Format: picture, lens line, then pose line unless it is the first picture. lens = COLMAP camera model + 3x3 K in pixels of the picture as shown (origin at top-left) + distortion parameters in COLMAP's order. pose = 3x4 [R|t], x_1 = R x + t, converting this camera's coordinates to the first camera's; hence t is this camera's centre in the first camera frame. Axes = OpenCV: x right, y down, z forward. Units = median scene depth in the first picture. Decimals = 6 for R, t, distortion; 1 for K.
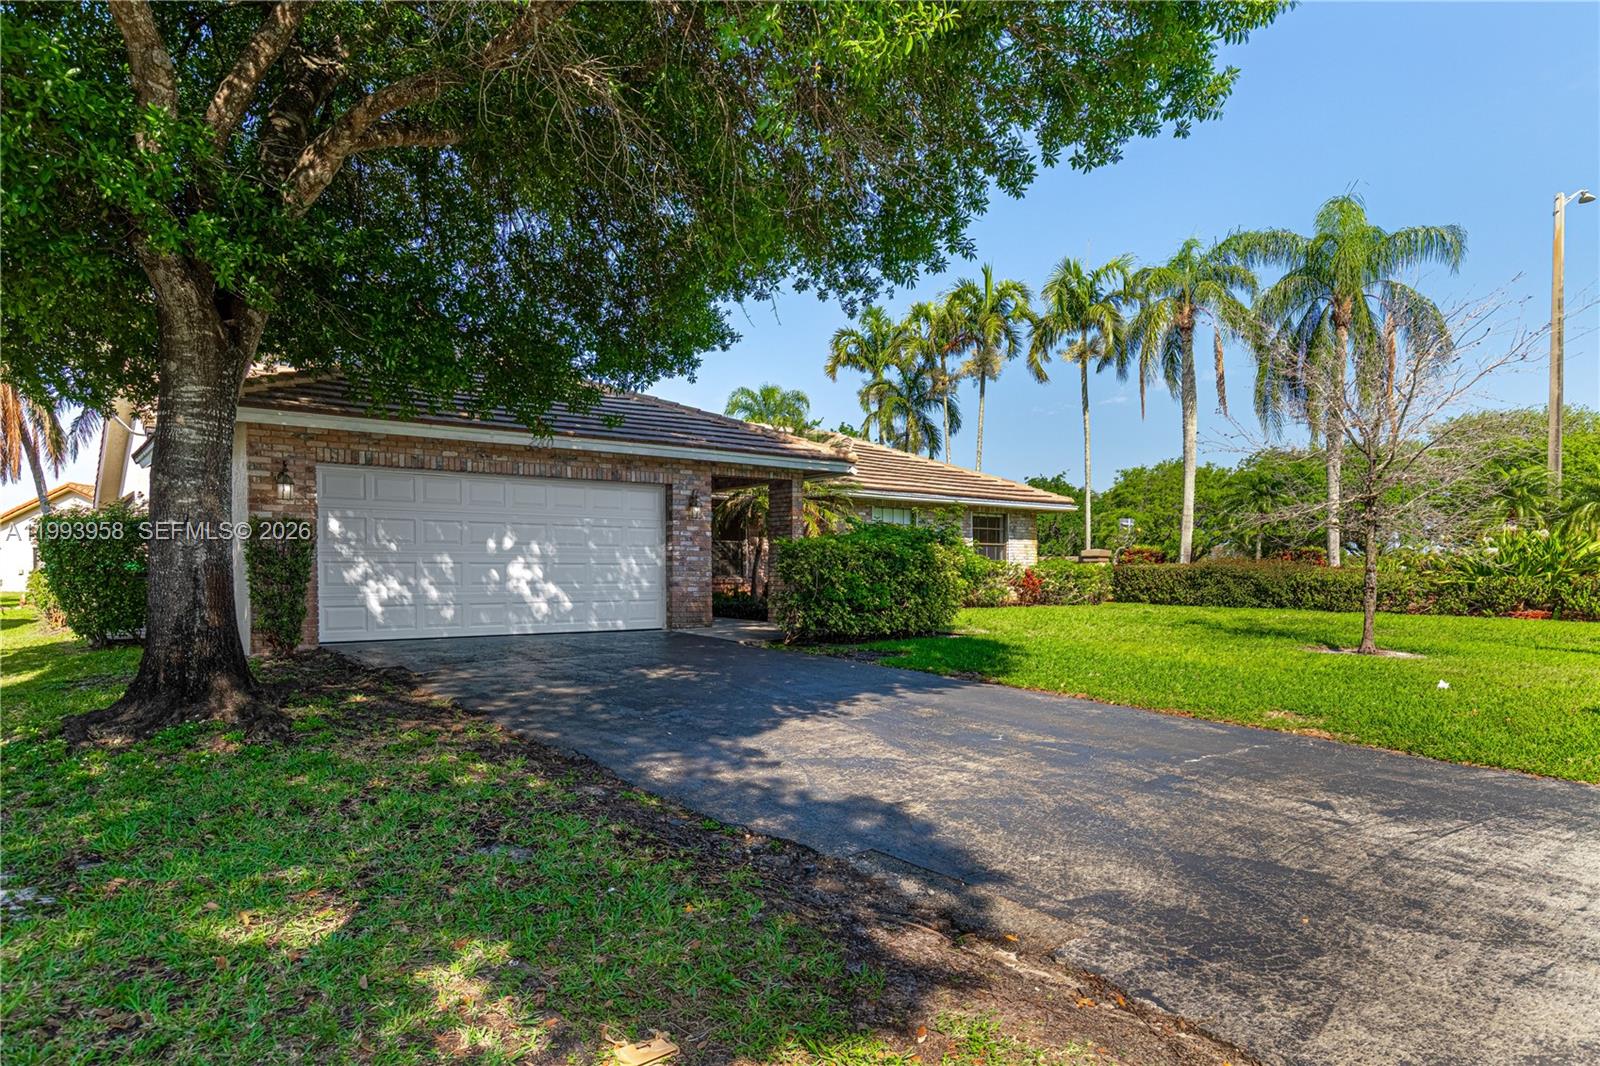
lens RADIAL K [[1019.1, 0, 801.5], [0, 1019.1, 572.8], [0, 0, 1]] dist [0.048526, -0.002543]
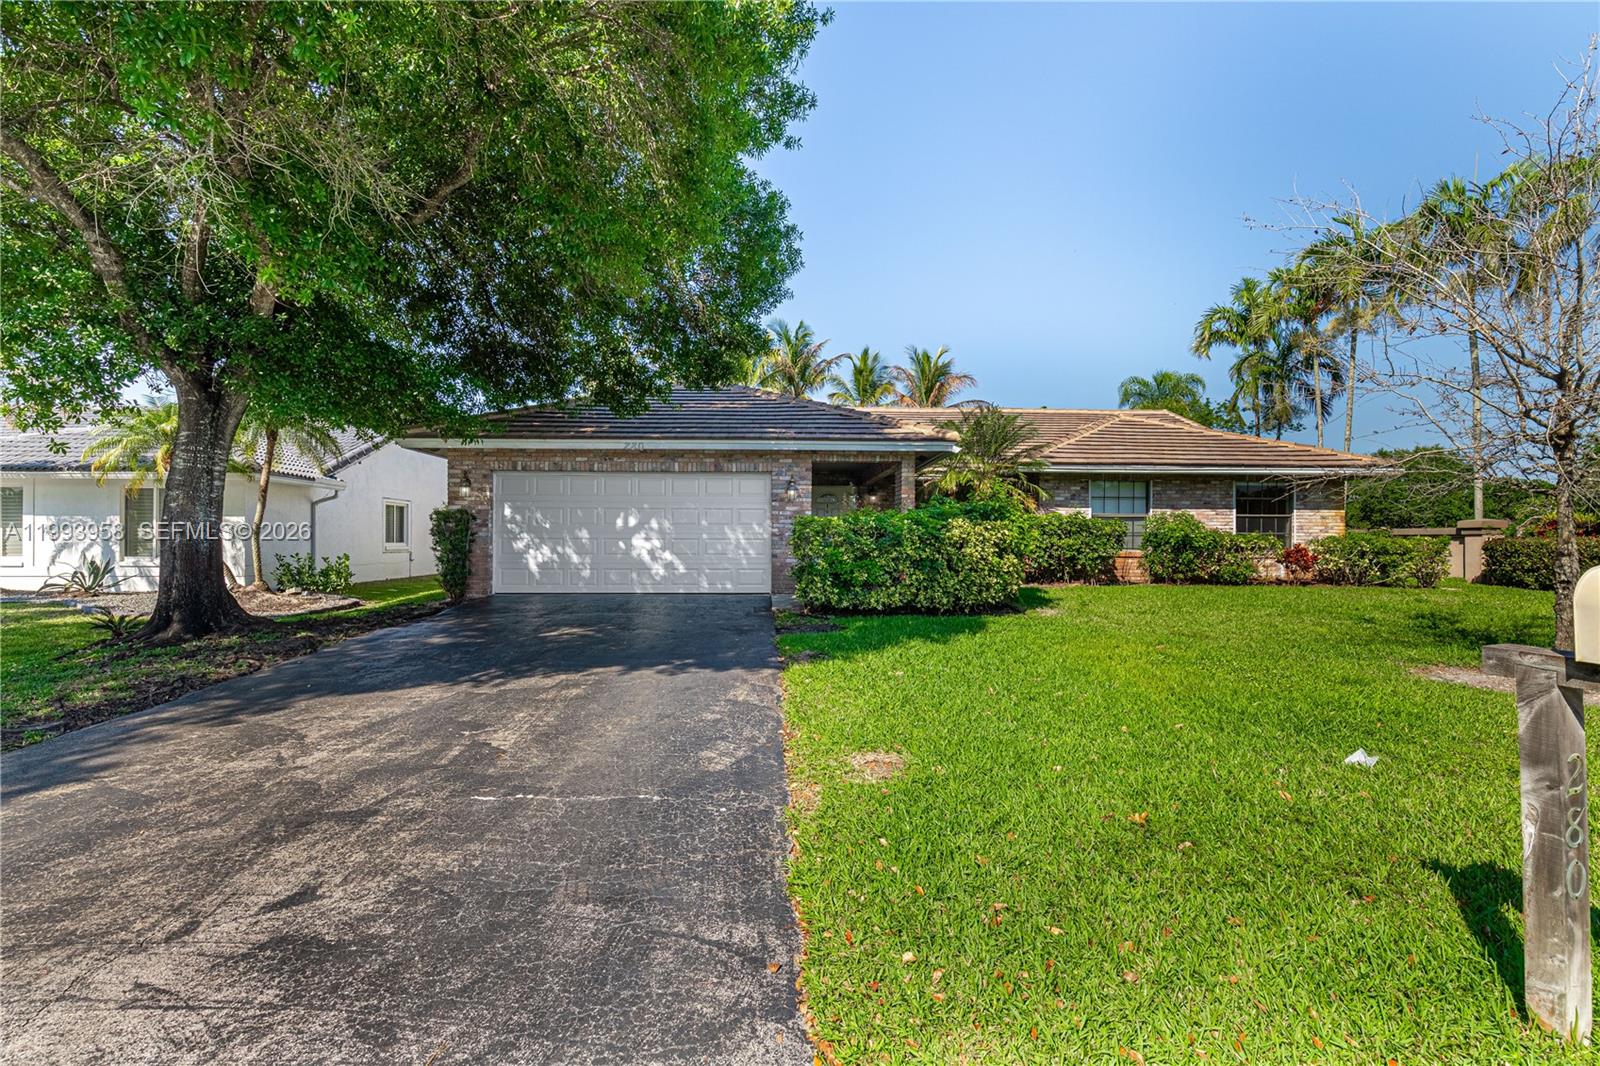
lens RADIAL K [[738.2, 0, 797.1], [0, 738.2, 561.7], [0, 0, 1]] dist [0.003128, 0.000353]
pose [[0.784052, 0.028013, -0.620062, 0.485004], [-0.006578, 0.999300, 0.036828, -0.014104], [0.620660, -0.024796, 0.783688, 0.365269]]
